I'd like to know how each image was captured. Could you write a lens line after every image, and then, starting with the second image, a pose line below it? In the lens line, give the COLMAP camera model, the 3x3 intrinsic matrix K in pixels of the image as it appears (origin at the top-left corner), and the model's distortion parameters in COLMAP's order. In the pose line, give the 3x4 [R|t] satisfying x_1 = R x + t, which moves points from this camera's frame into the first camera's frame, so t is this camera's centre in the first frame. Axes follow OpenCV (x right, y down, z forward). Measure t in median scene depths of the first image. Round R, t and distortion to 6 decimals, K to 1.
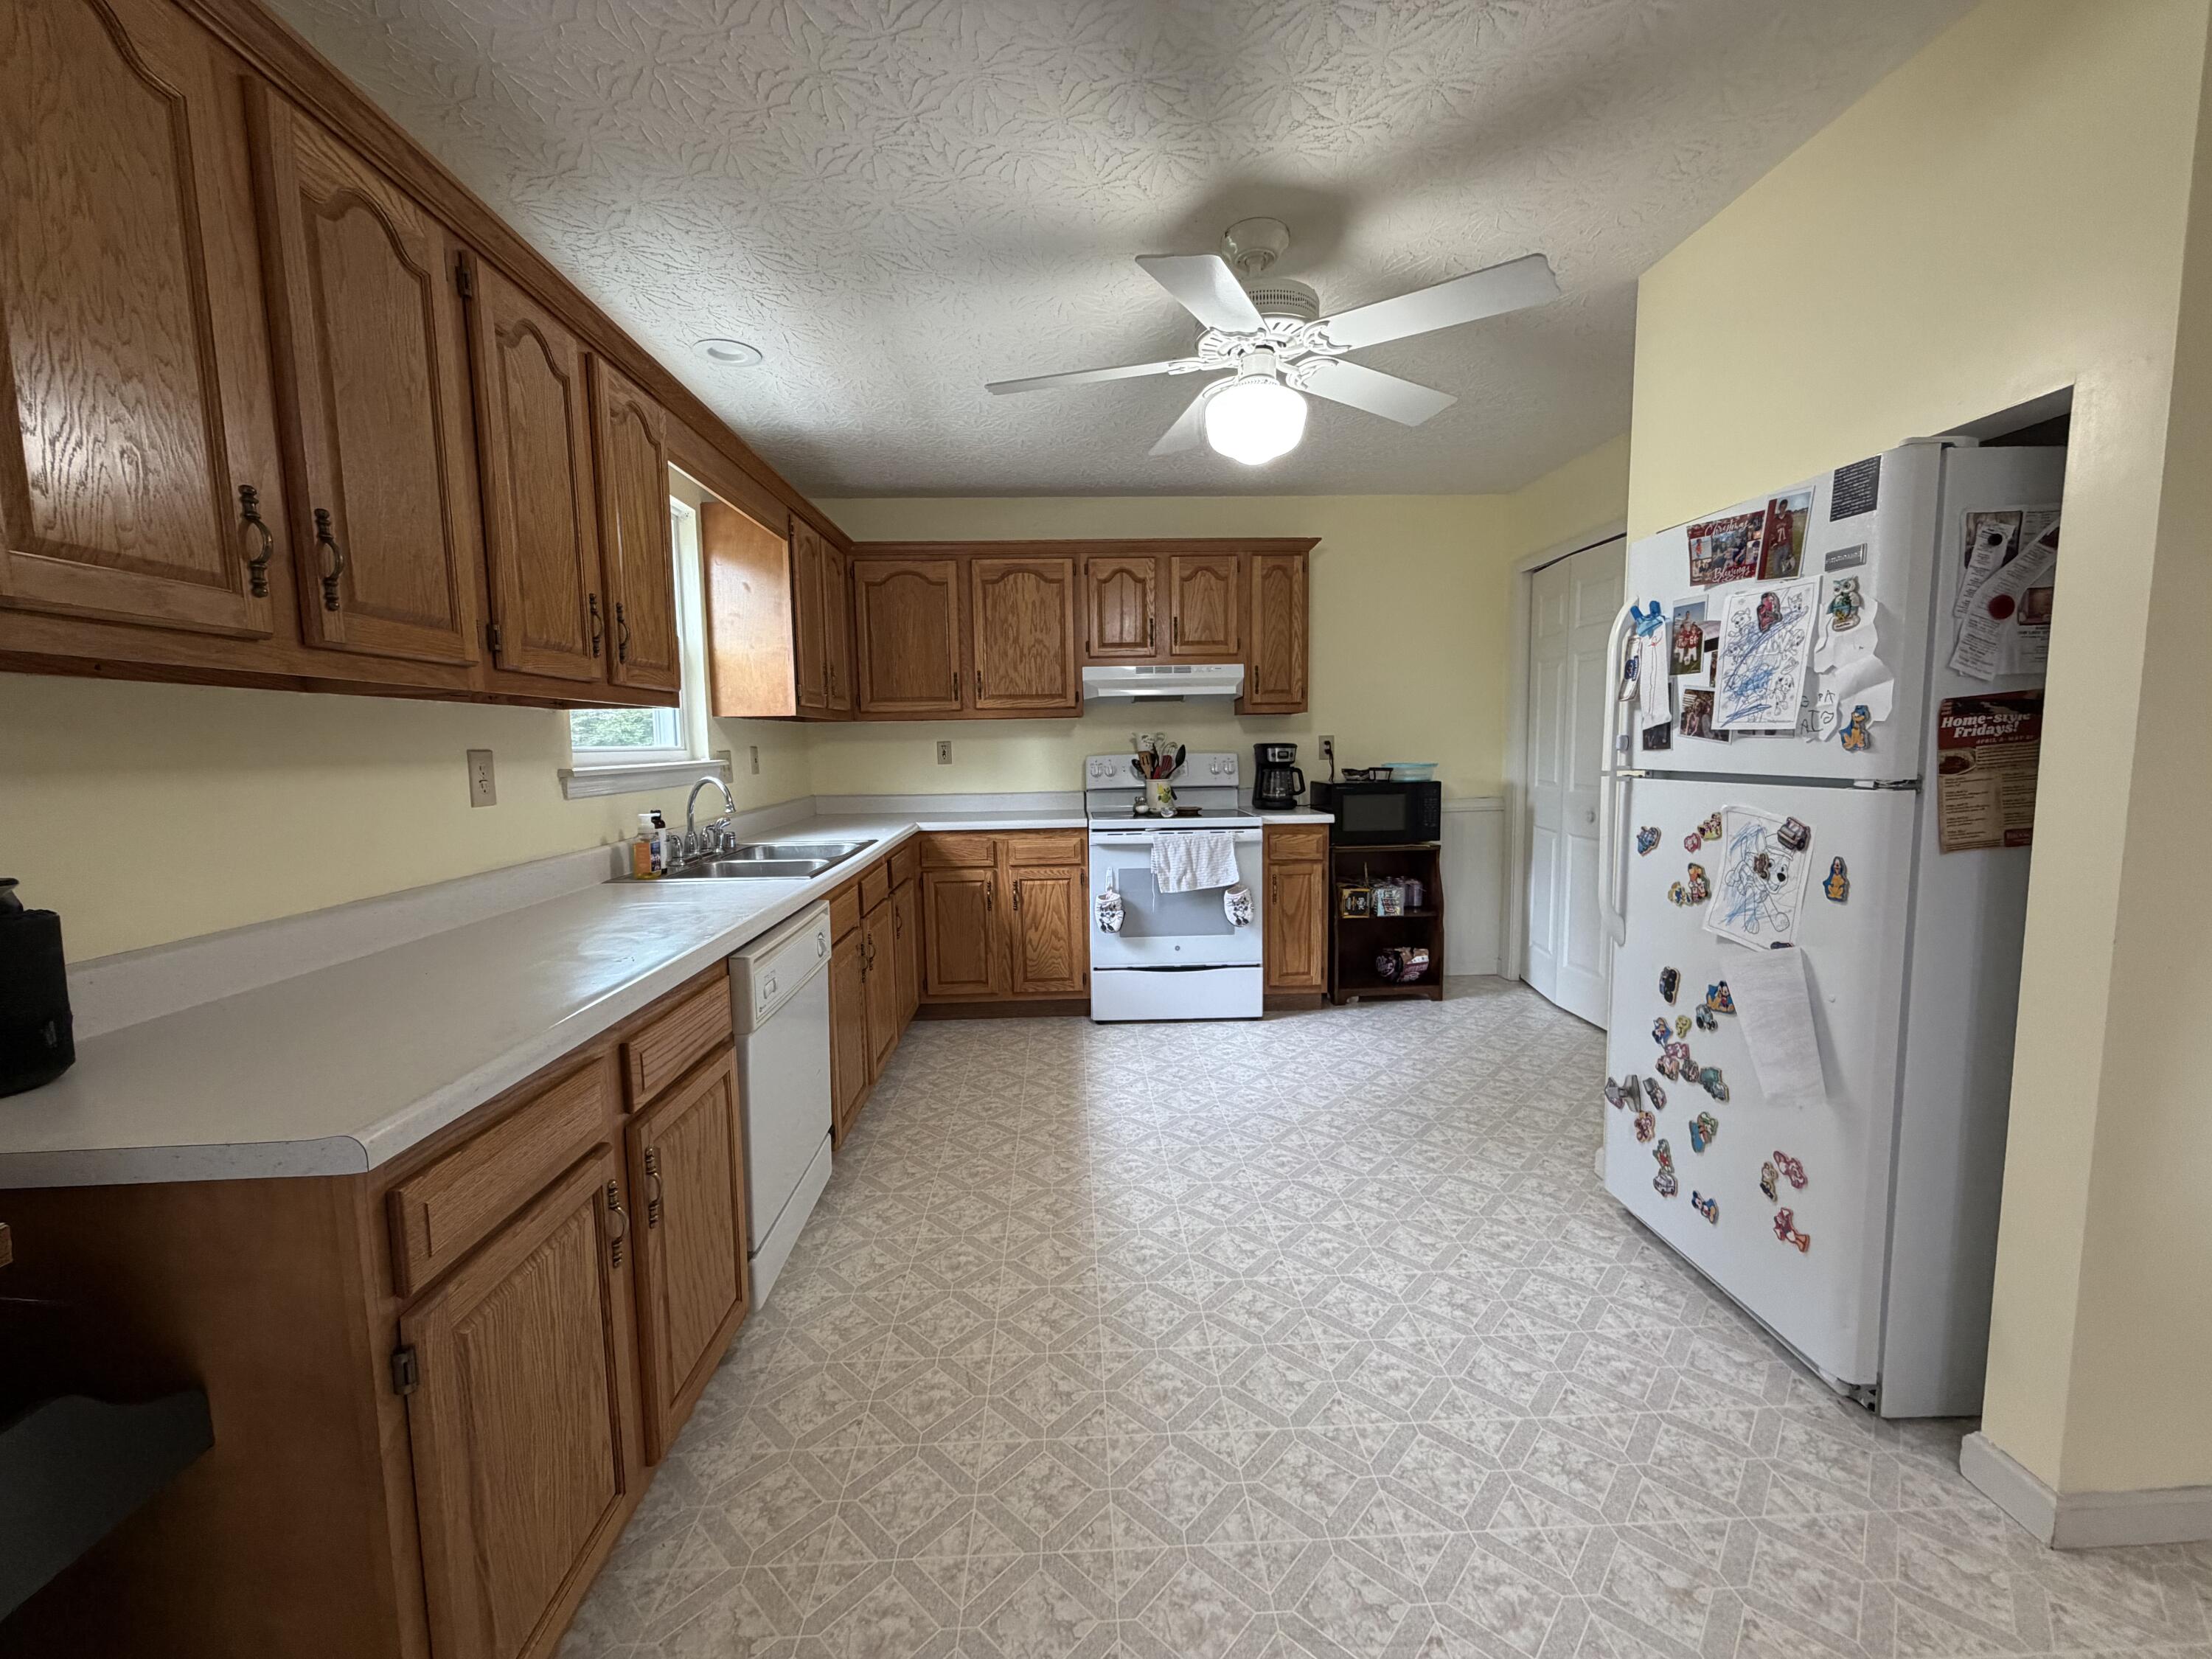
lens RADIAL K [[882.3, 0, 1103.4], [0, 882.3, 831.3], [0, 0, 1]] dist [0.001422, 0.000501]
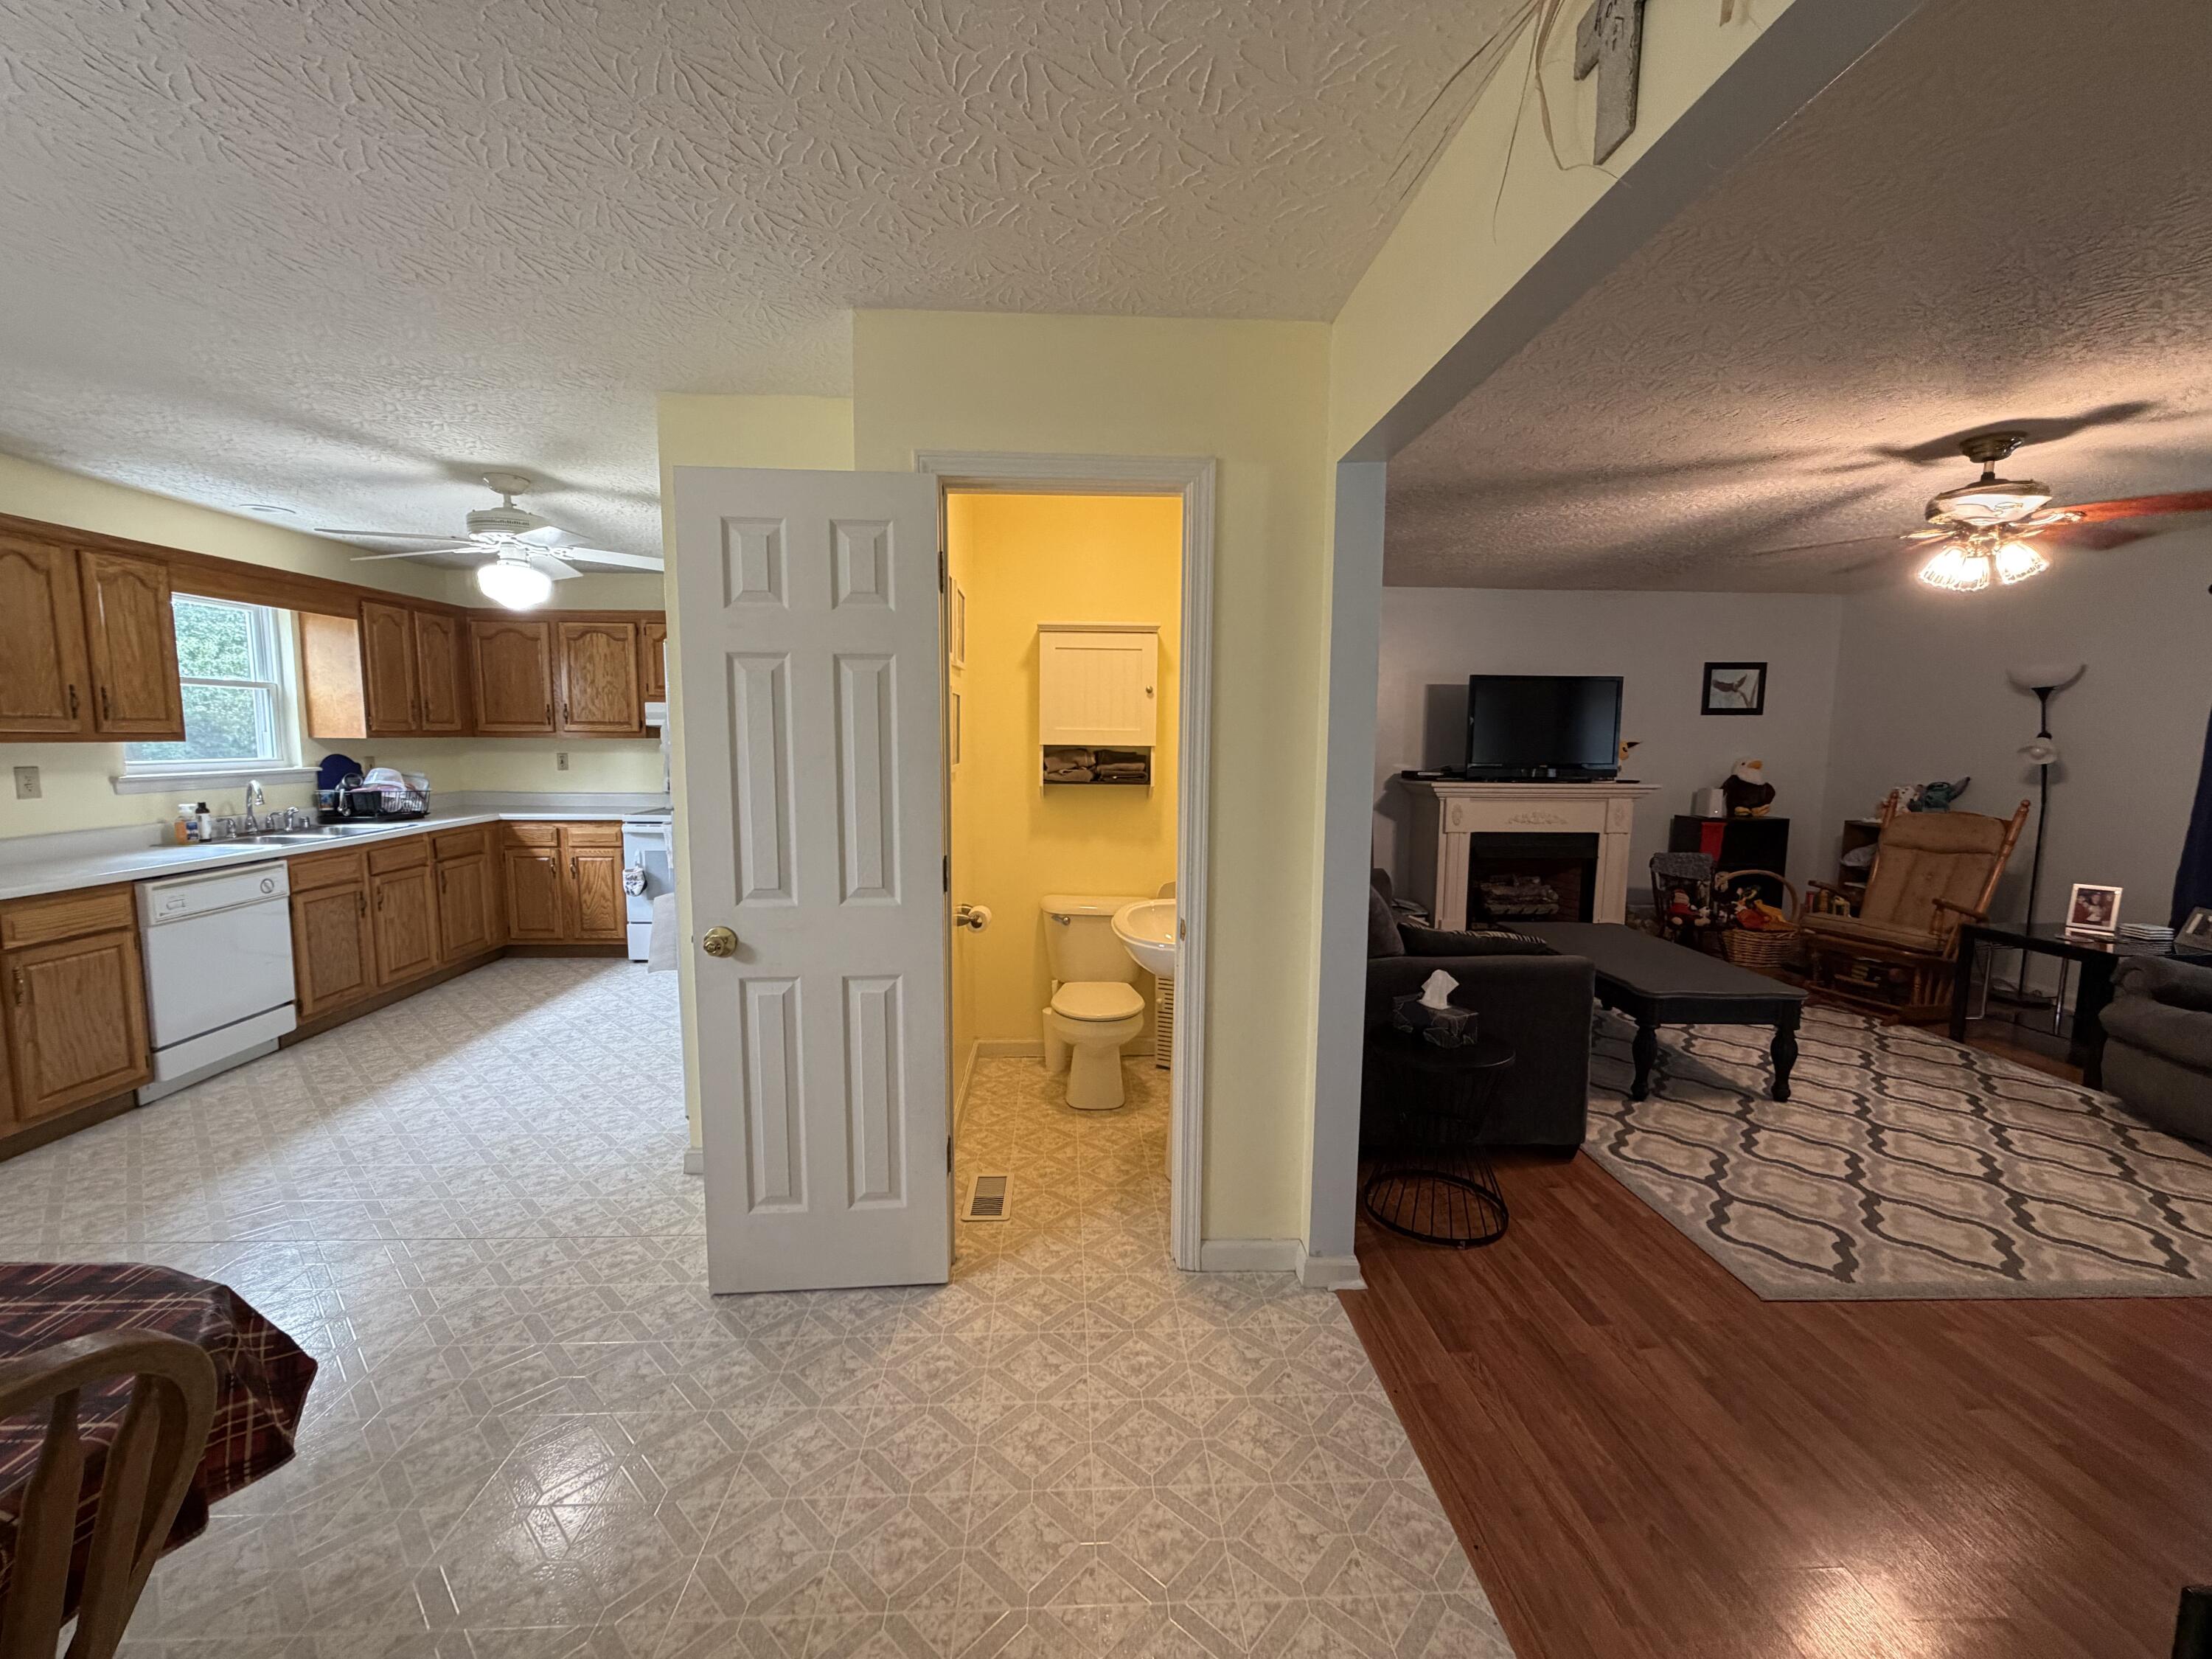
lens RADIAL K [[882.3, 0, 1097.7], [0, 882.3, 830.9], [0, 0, 1]] dist [0.001422, 0.000501]
pose [[0.999672, 0.025497, 0.002213, 0.733572], [-0.025510, 0.999656, 0.006122, -0.015252], [-0.002056, -0.006176, 0.999979, -0.396803]]
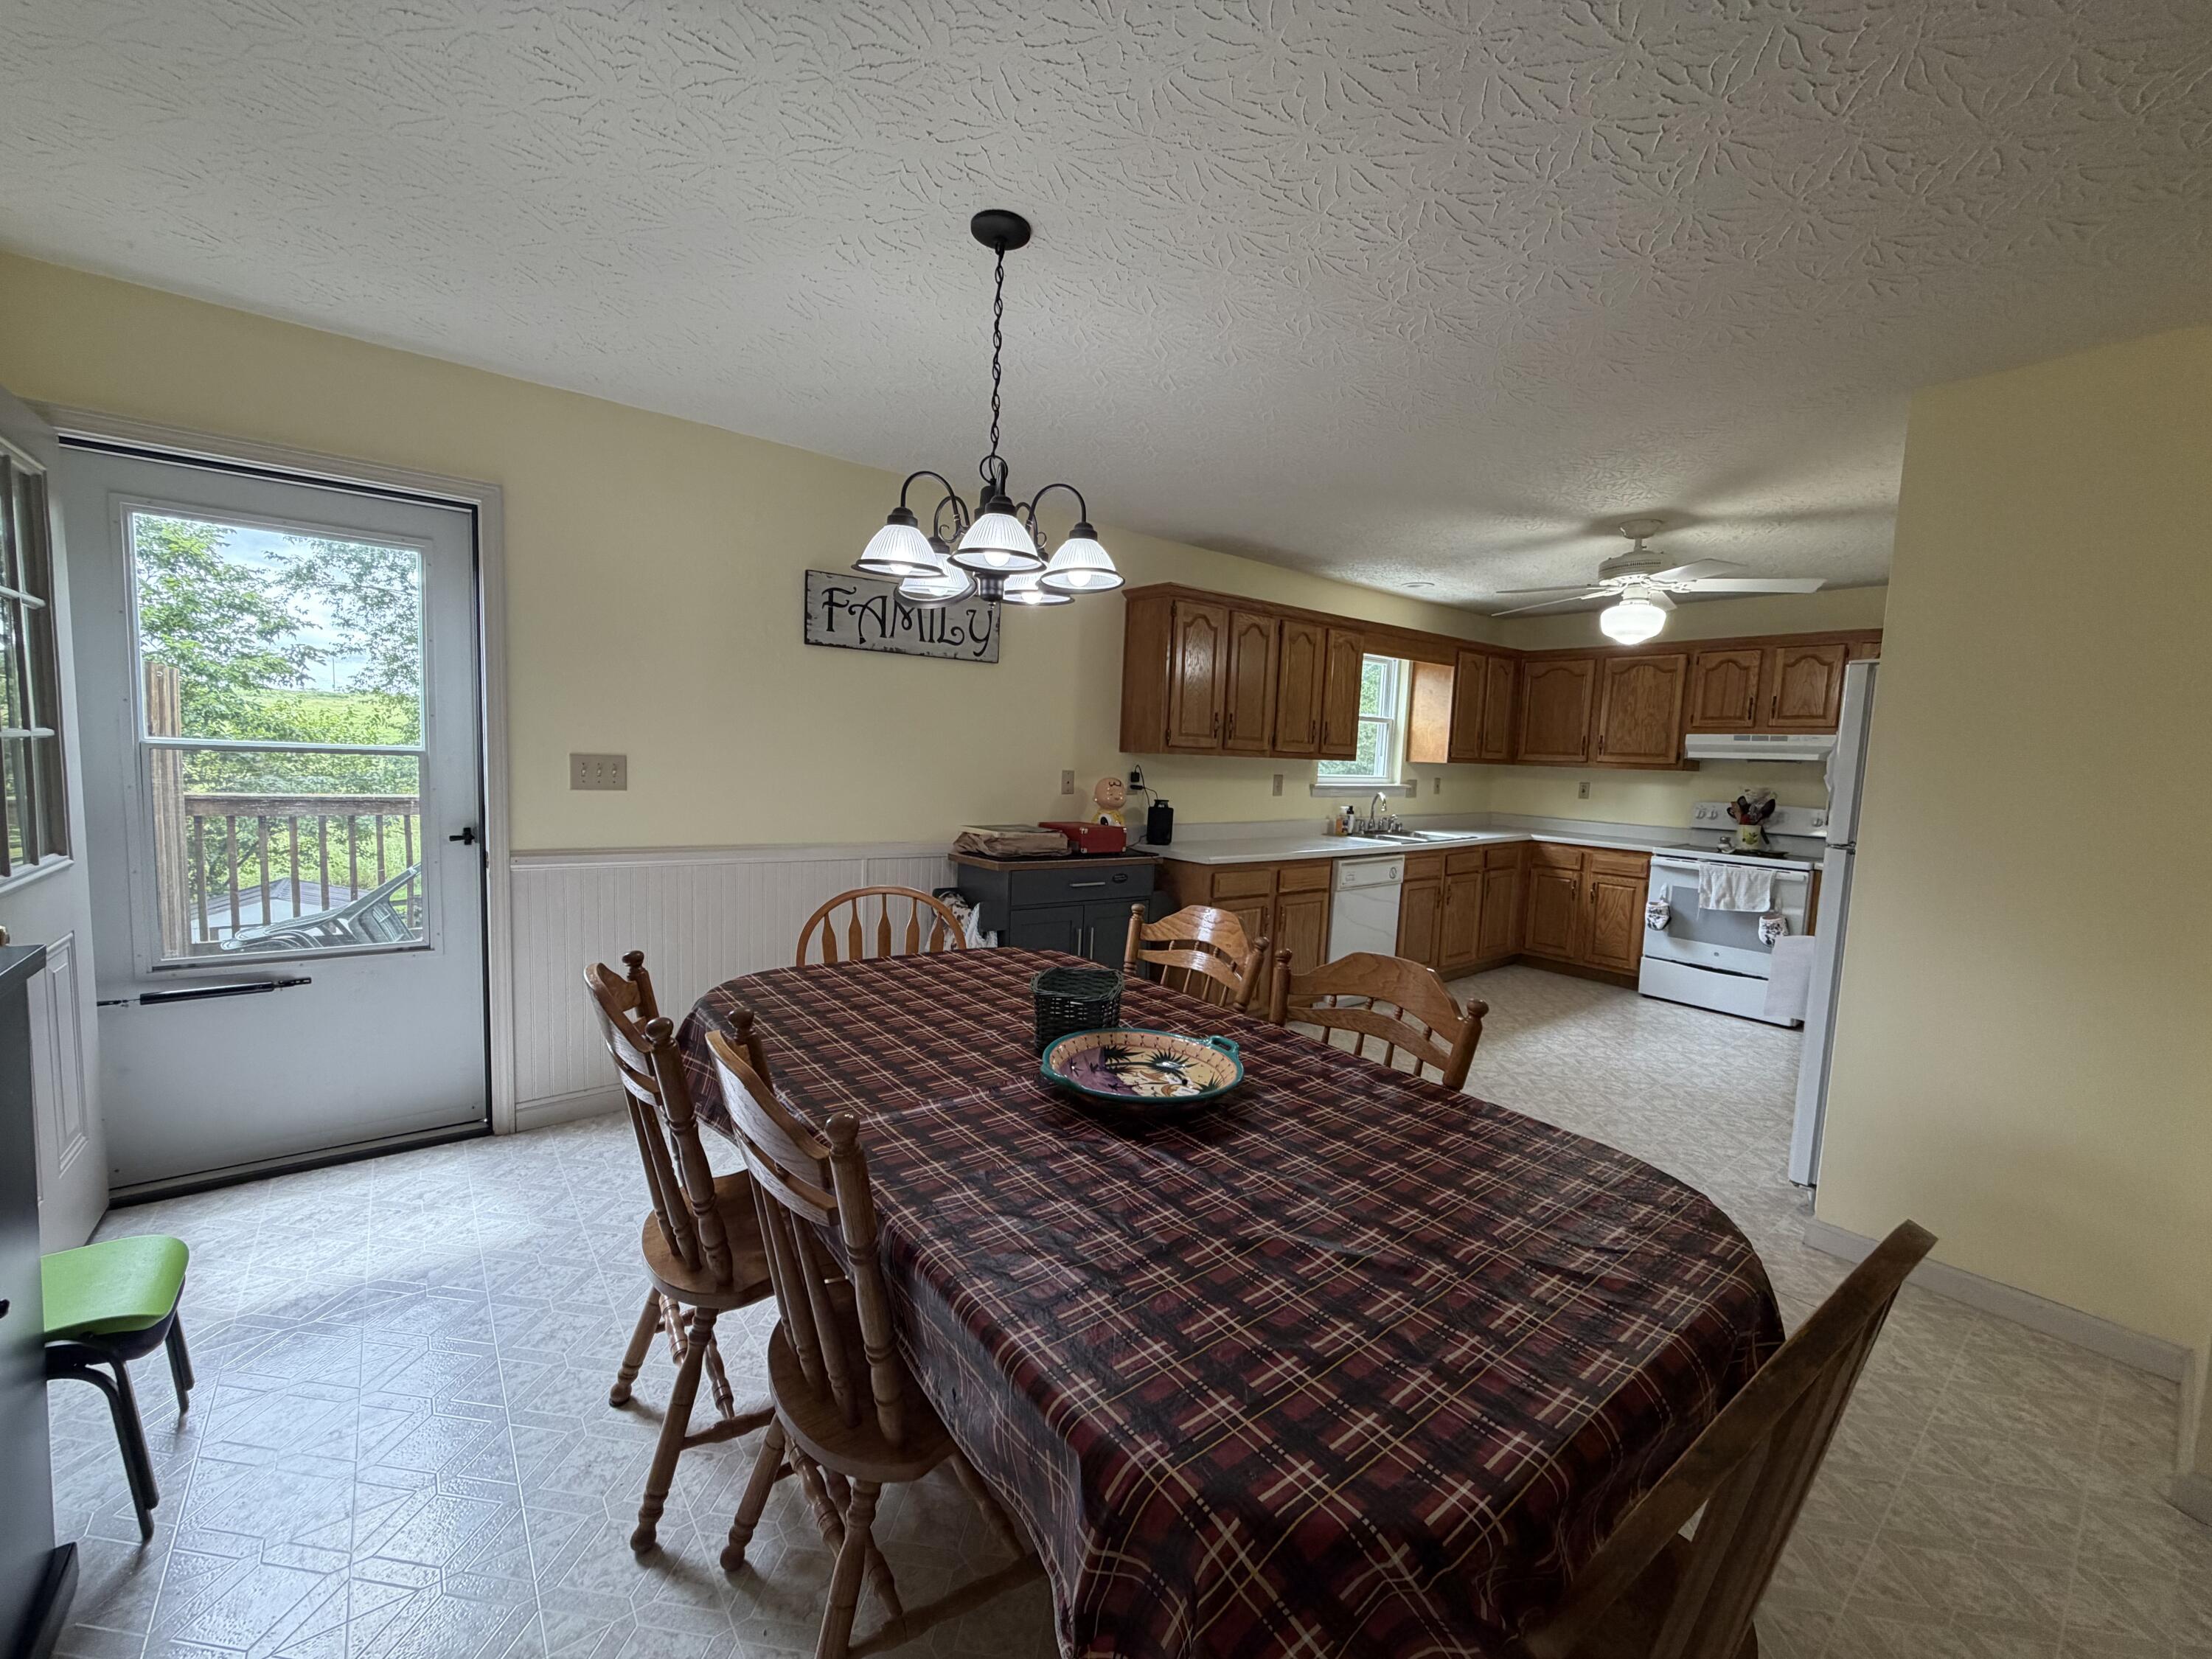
lens RADIAL K [[882.3, 0, 1102.8], [0, 882.3, 829.8], [0, 0, 1]] dist [0.001422, 0.000501]
pose [[0.587782, 0.112843, -0.801111, 0.582956], [-0.130235, 0.990508, 0.043966, 0.012348], [0.798468, 0.078491, 0.596899, -0.515885]]
